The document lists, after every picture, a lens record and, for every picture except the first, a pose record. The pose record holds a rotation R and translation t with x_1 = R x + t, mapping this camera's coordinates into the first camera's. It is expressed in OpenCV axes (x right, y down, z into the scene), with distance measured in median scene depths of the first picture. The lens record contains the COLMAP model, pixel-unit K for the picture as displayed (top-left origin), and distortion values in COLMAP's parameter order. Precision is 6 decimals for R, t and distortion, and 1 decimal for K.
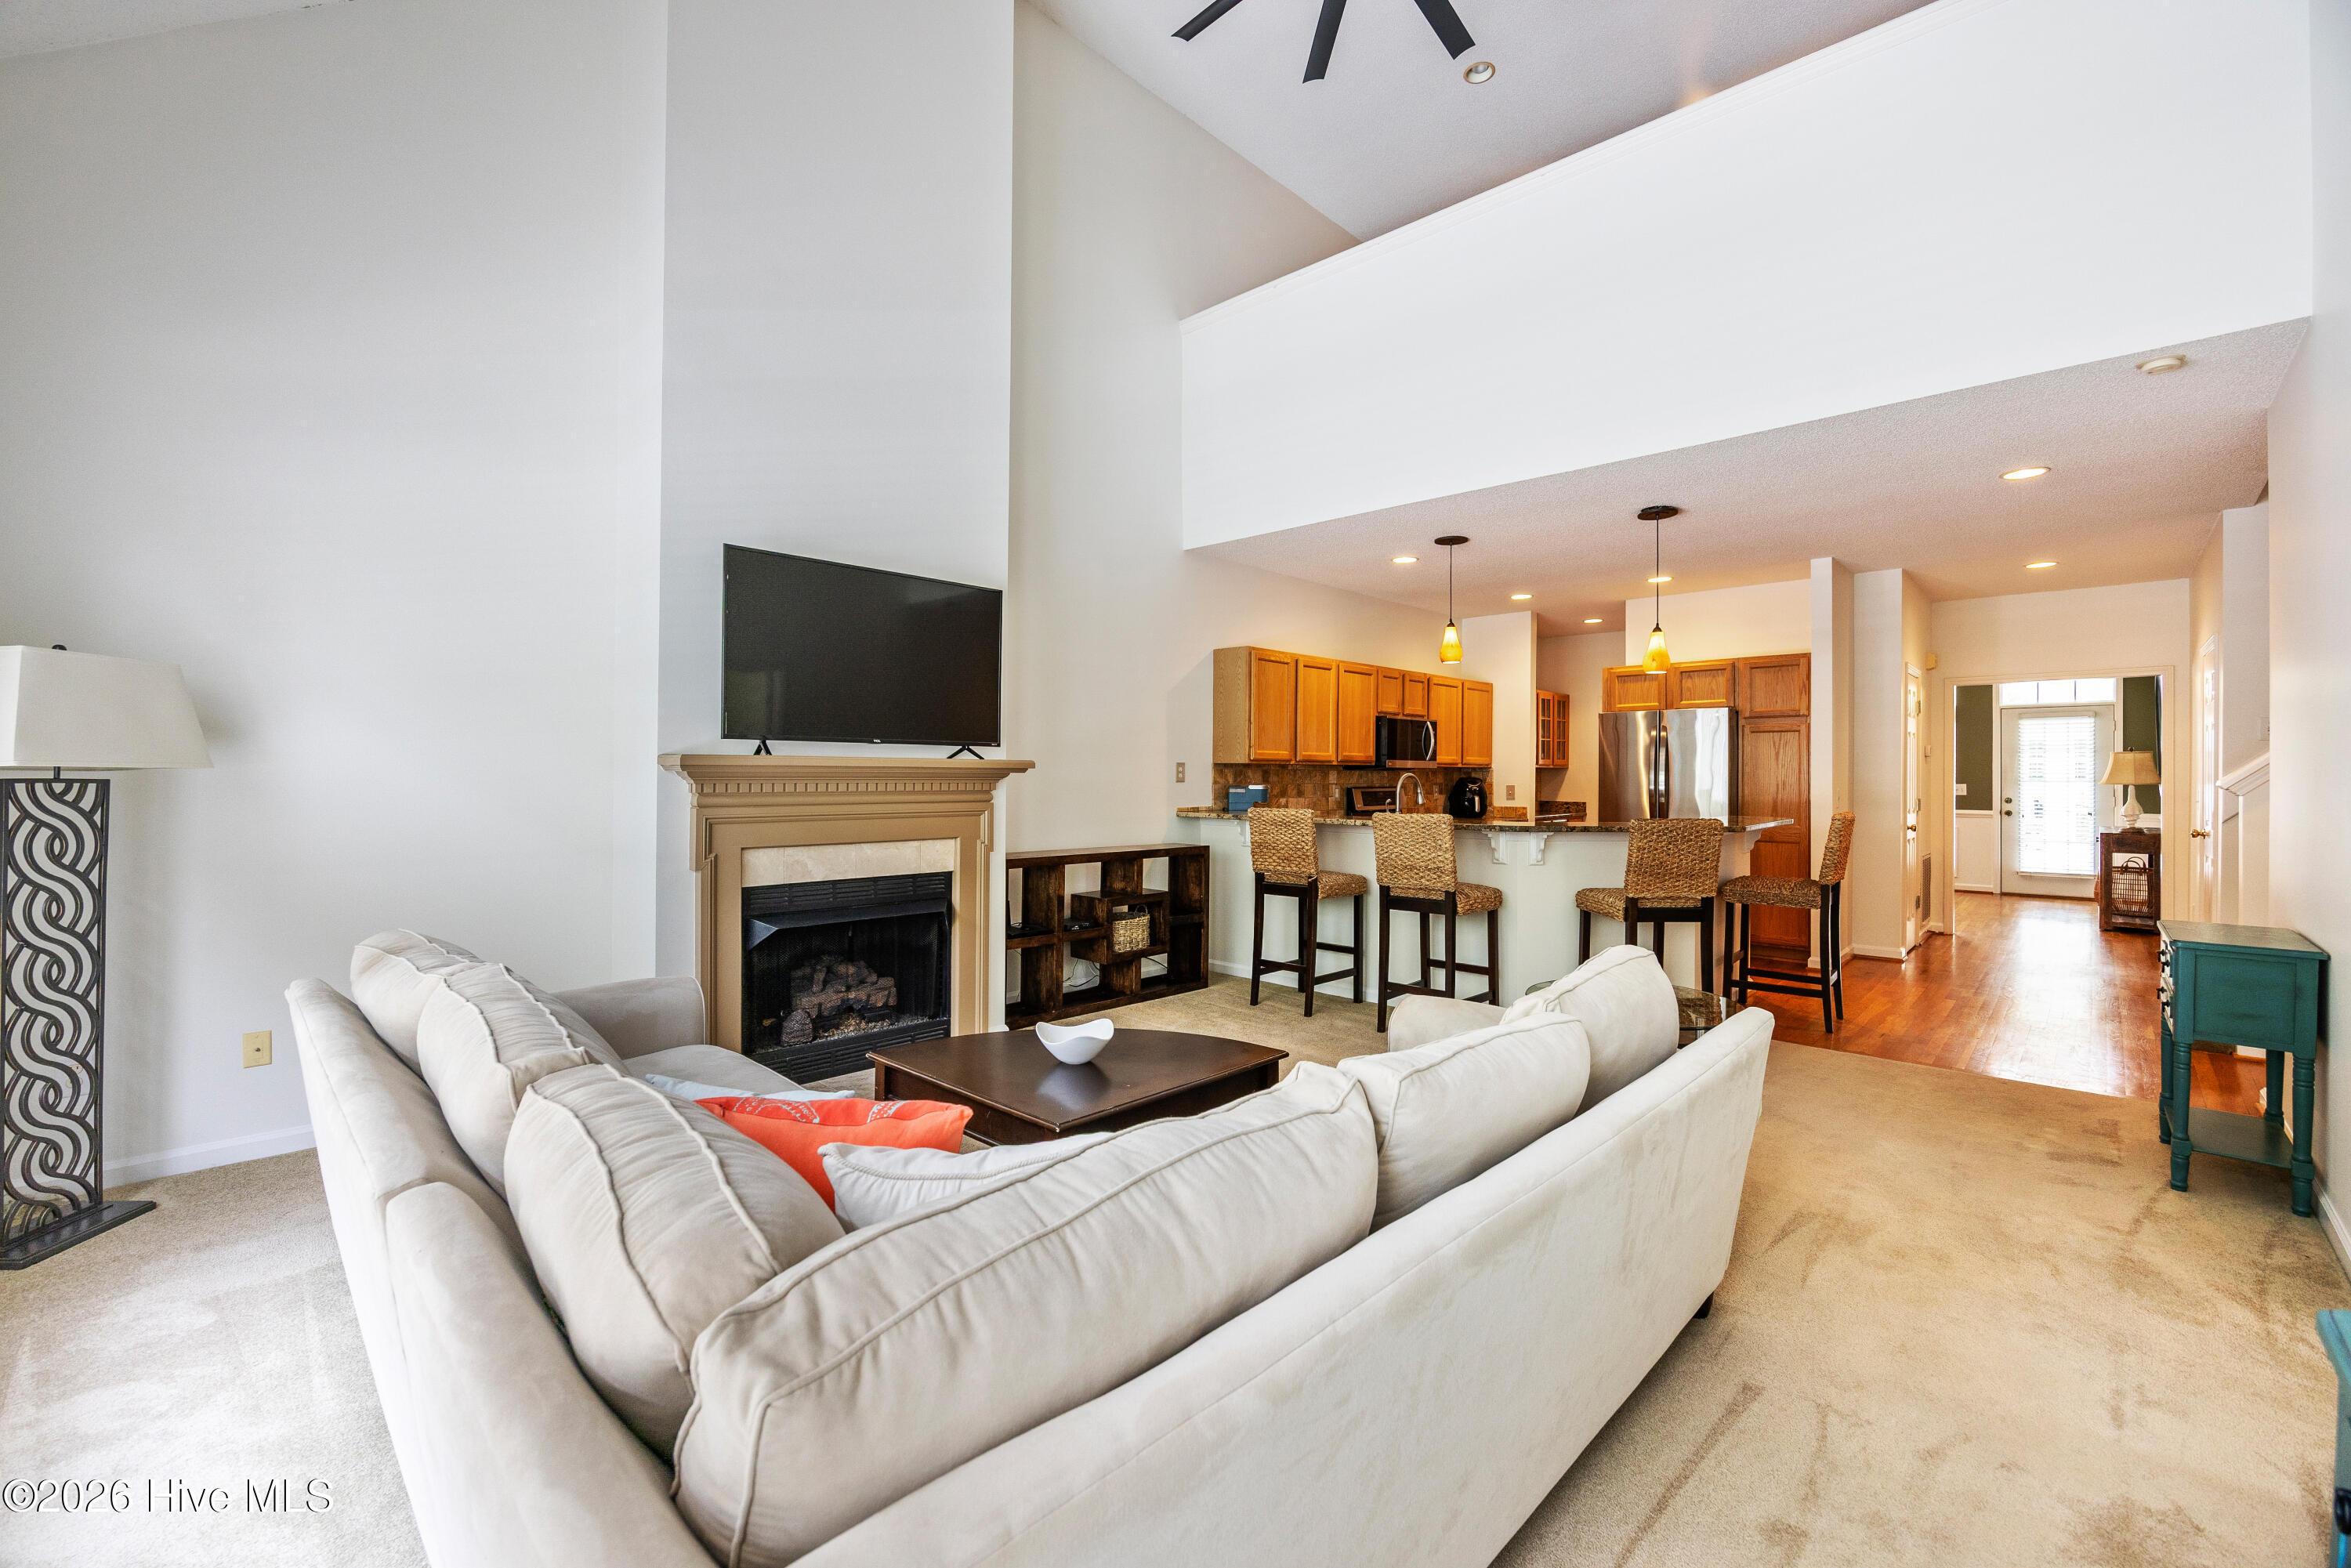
lens RADIAL K [[995.6, 0, 1179.9], [0, 995.6, 771.7], [0, 0, 1]] dist [-0.000334, -0.000018]
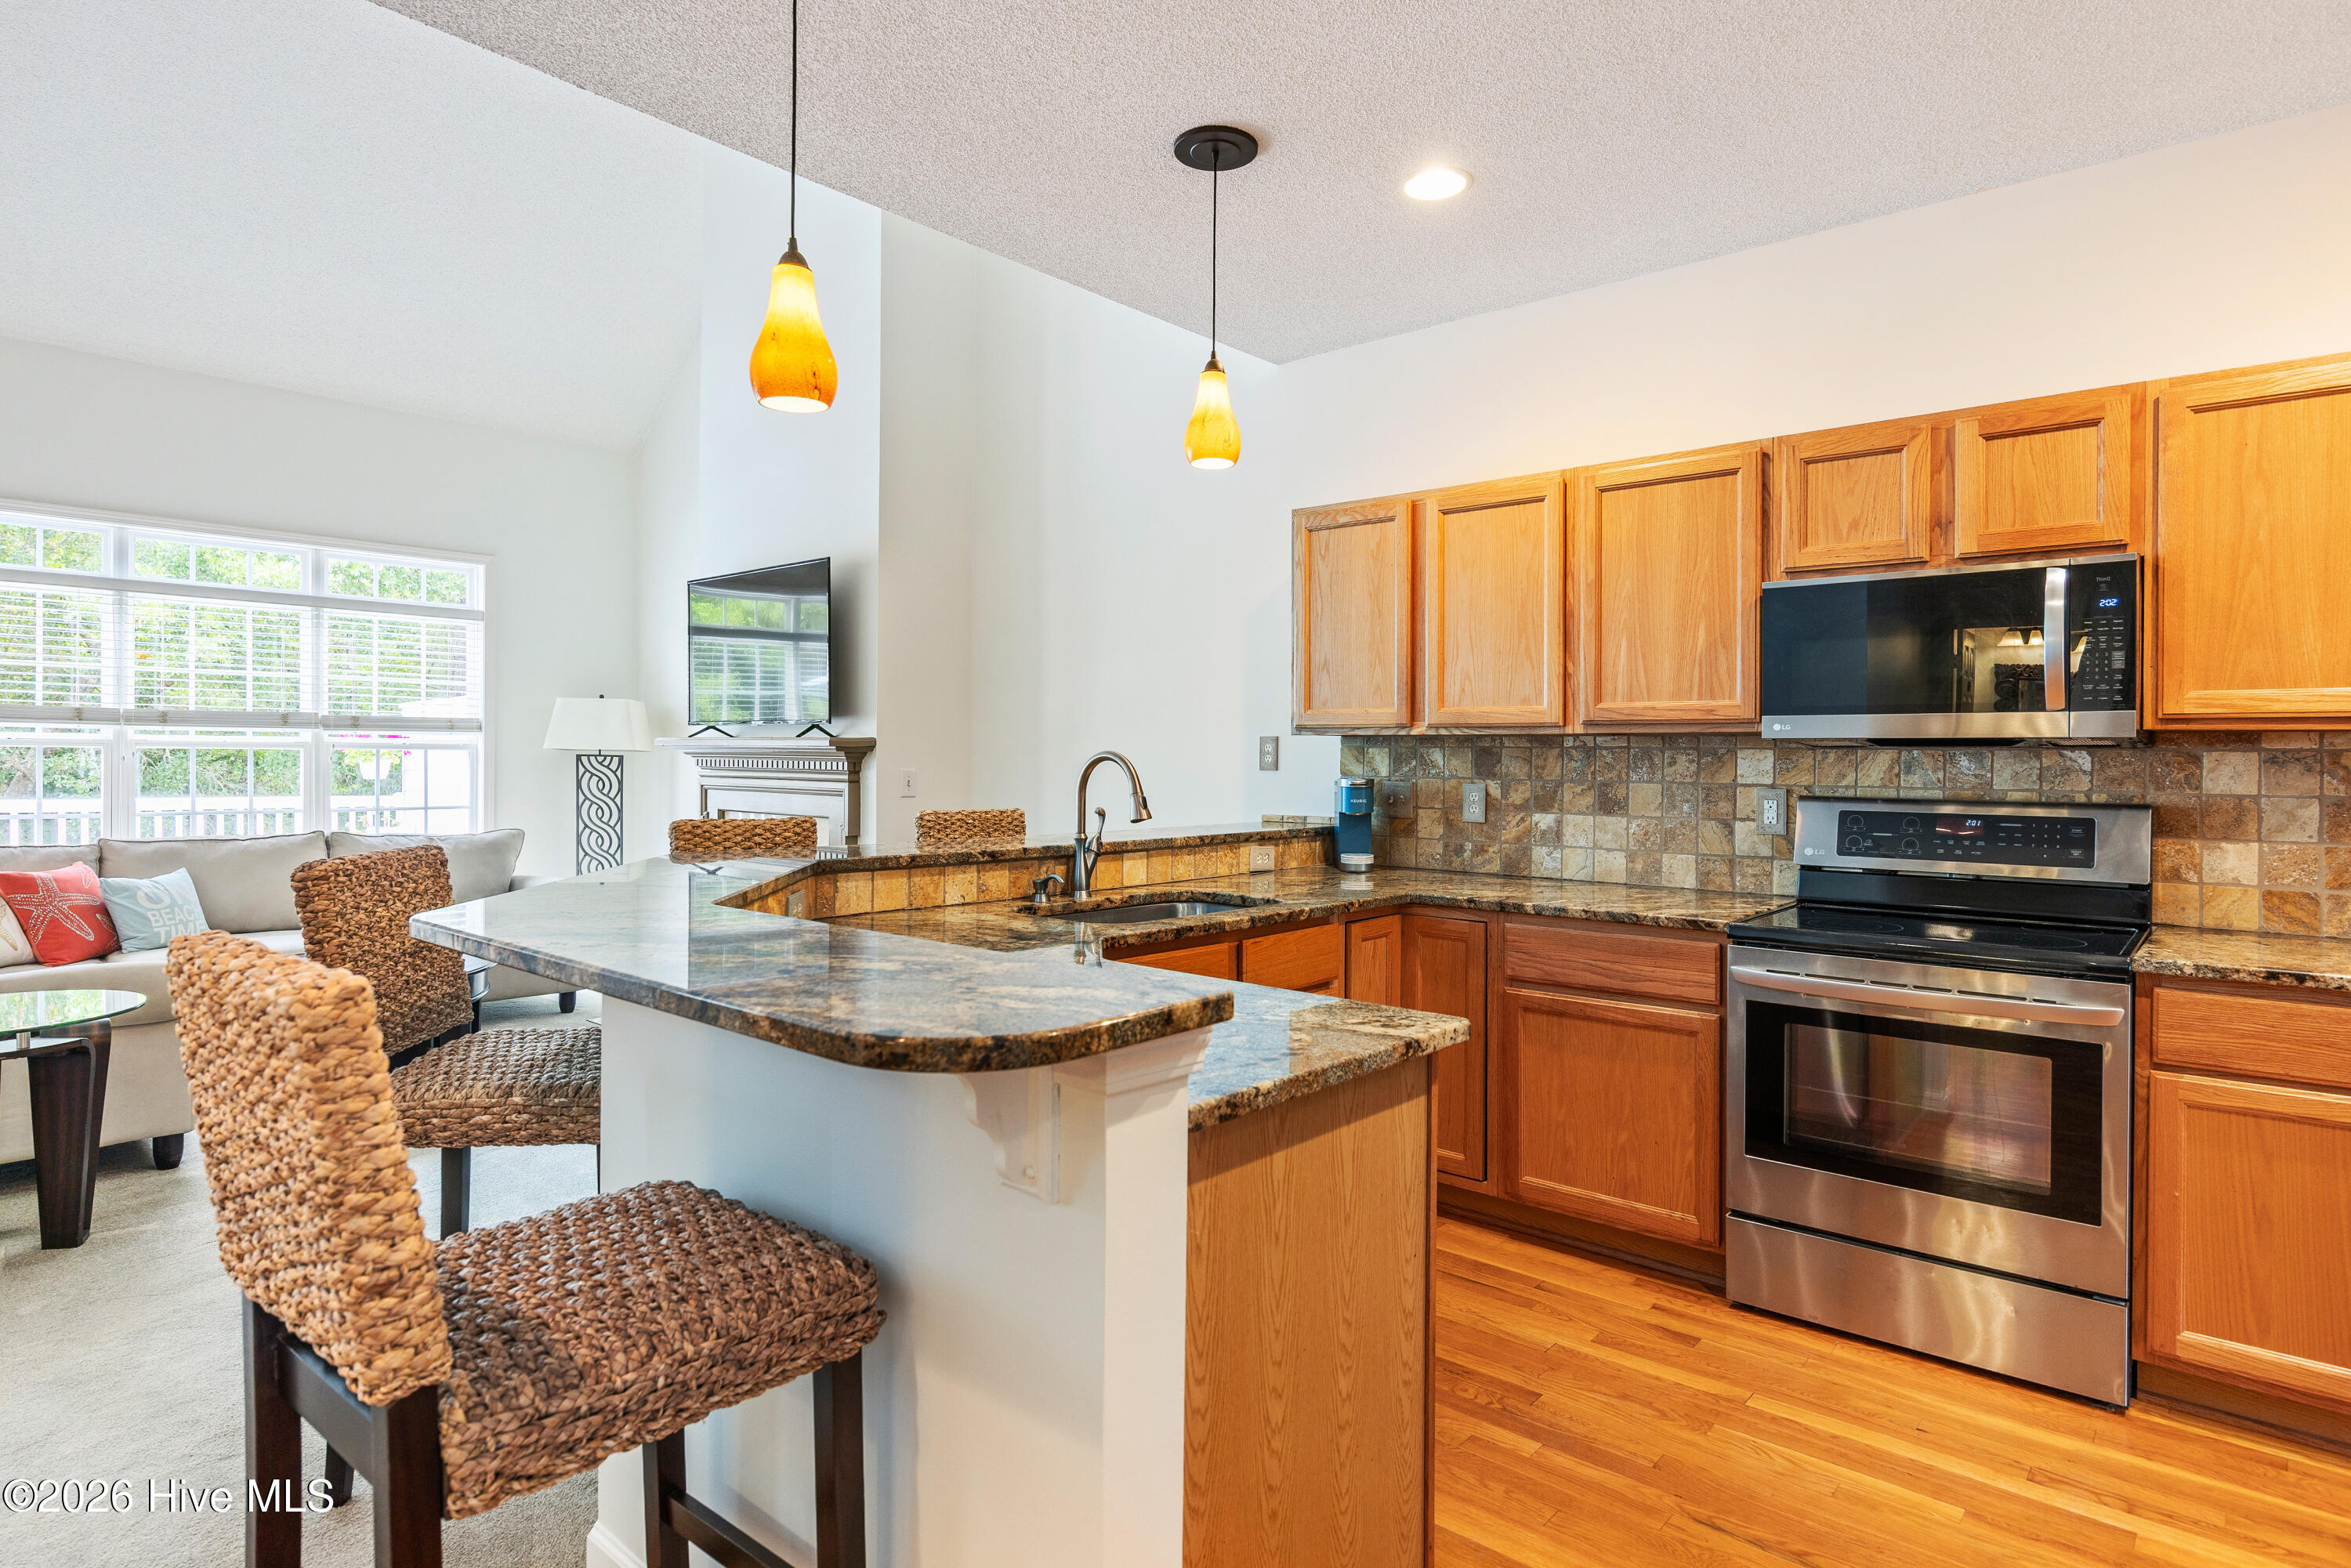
lens RADIAL K [[1253.1, 0, 1192.7], [0, 1253.1, 742.8], [0, 0, 1]] dist [-0.005929, -0.000933]
pose [[0.039977, -0.015616, -0.999079, 0.616367], [-0.006804, 0.999850, -0.015900, 0.005403], [0.999177, 0.007433, 0.039865, 0.791311]]
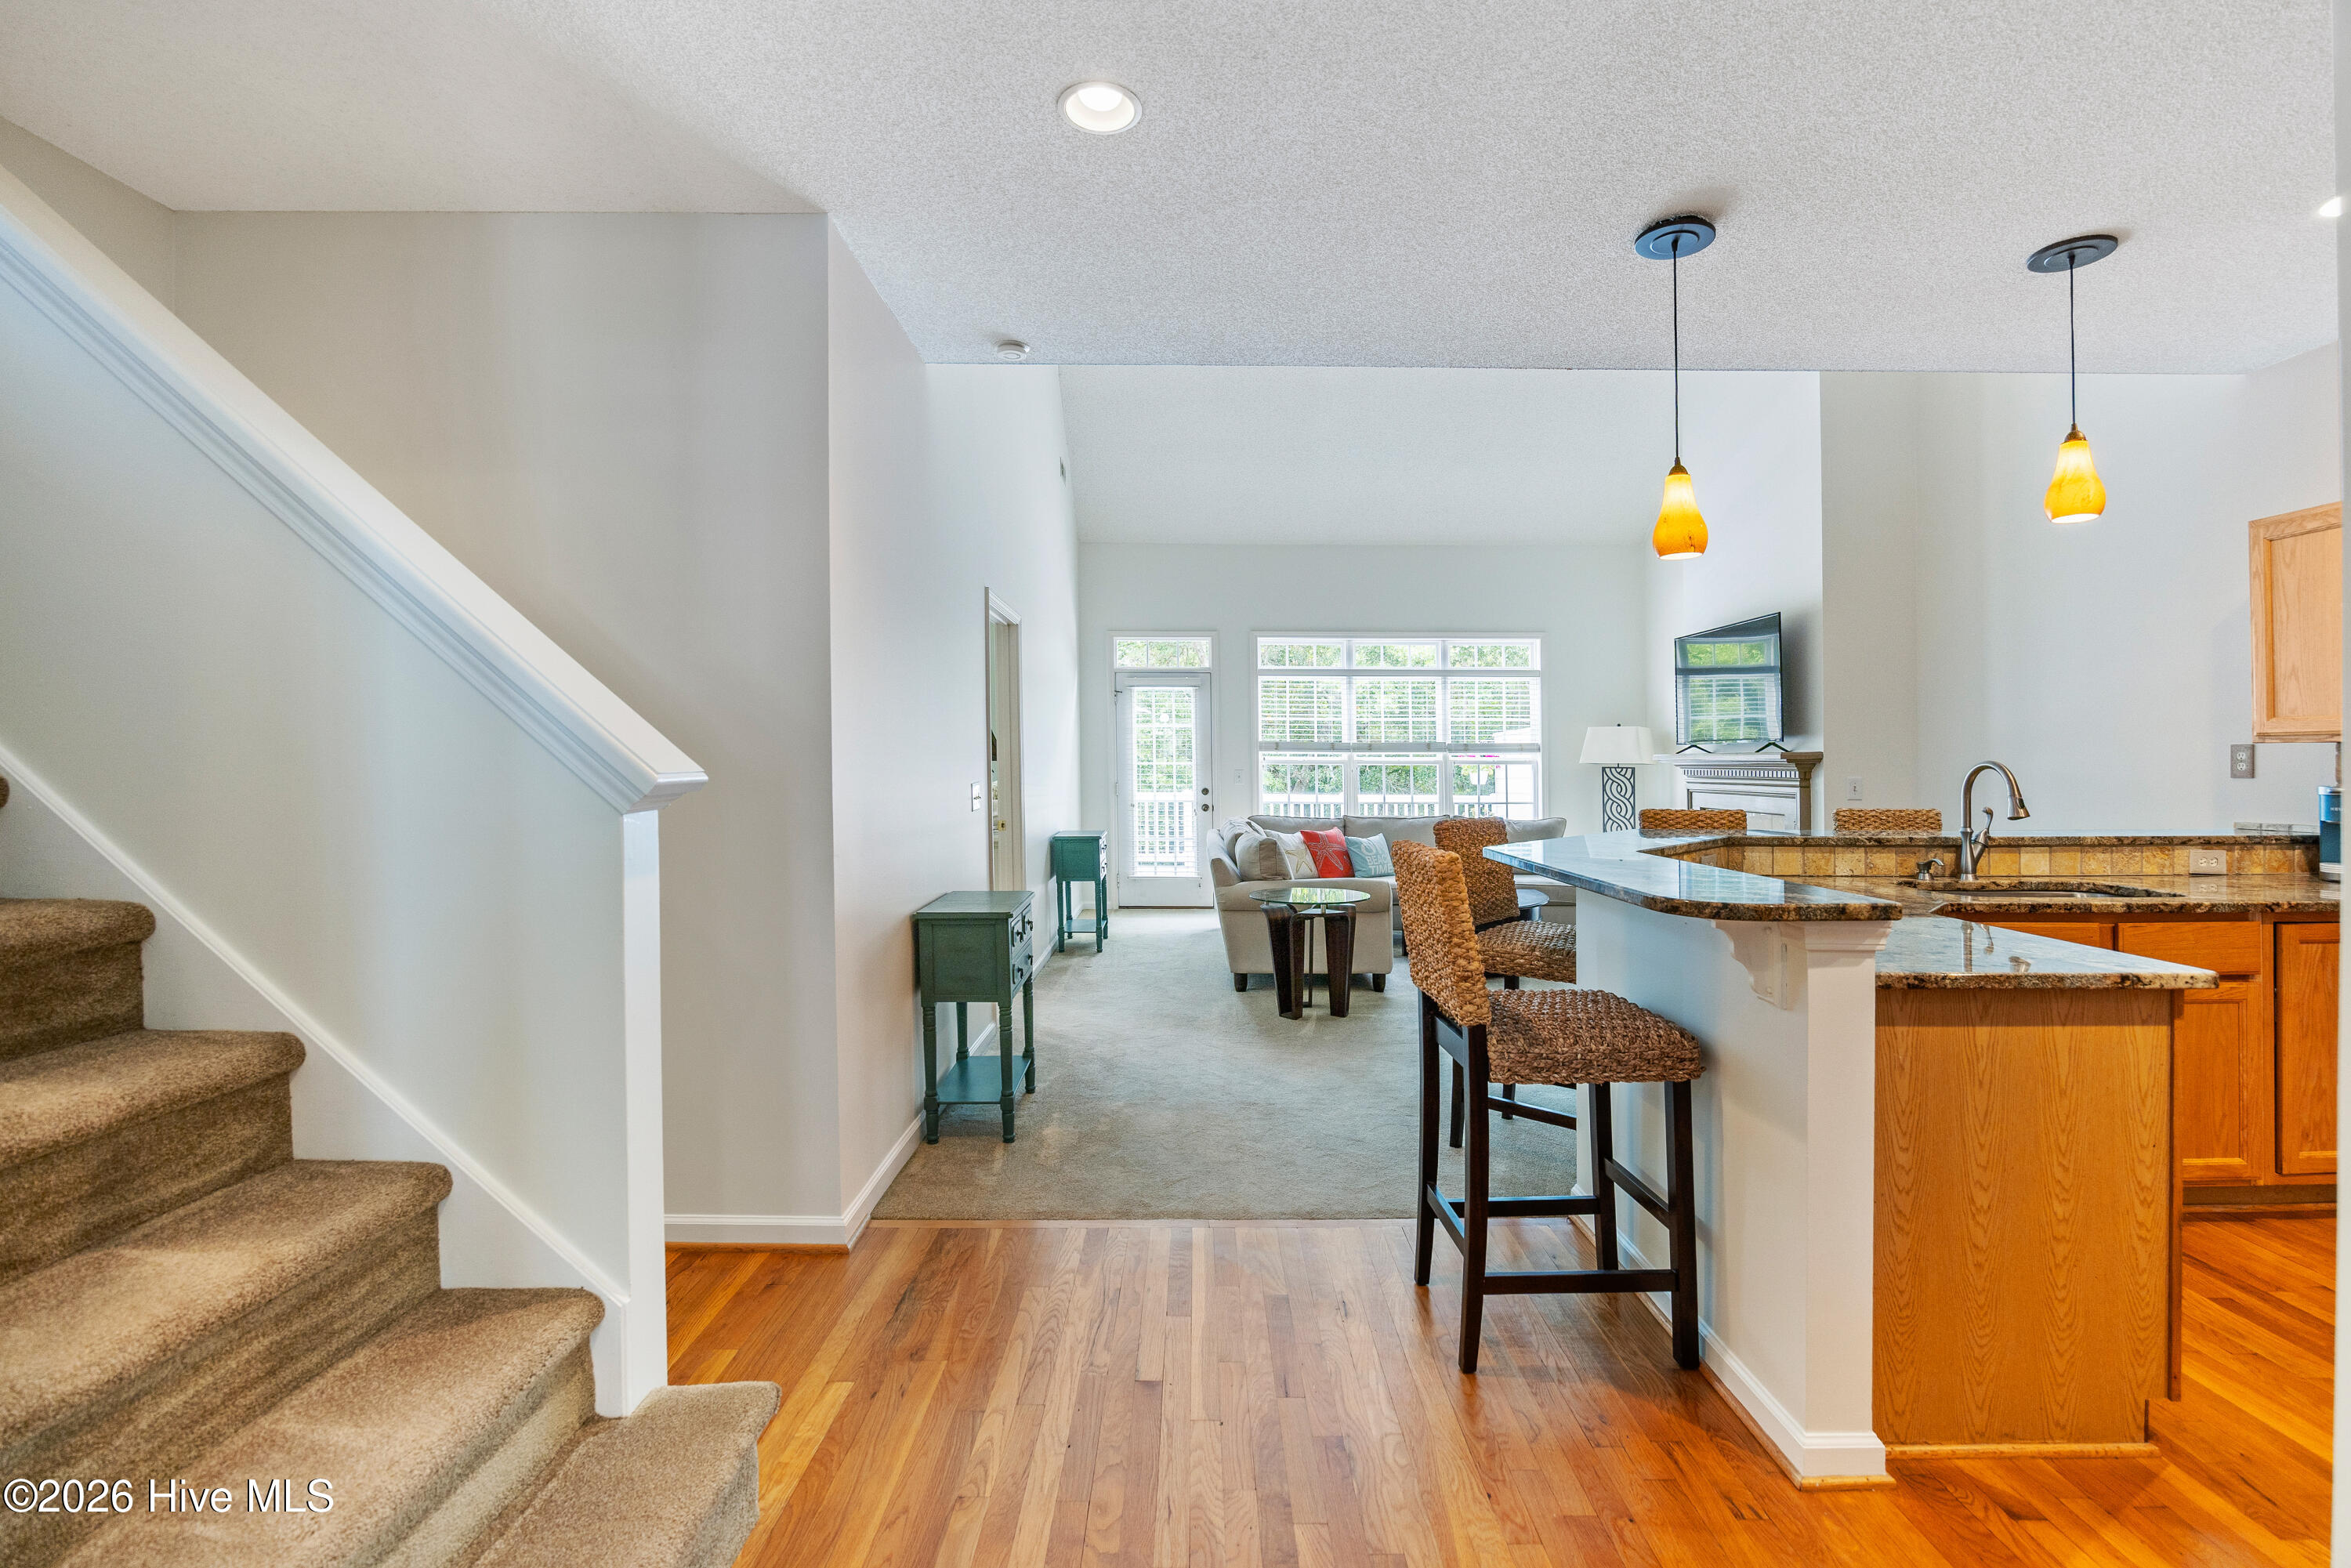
lens RADIAL K [[1033.1, 0, 1184.7], [0, 1033.1, 758.7], [0, 0, 1]] dist [-0.014035, -0.000287]
pose [[-0.731392, -0.009241, -0.681895, 0.727269], [-0.003349, 0.999945, -0.009960, 0.006065], [0.681949, -0.005001, -0.731383, 0.864527]]
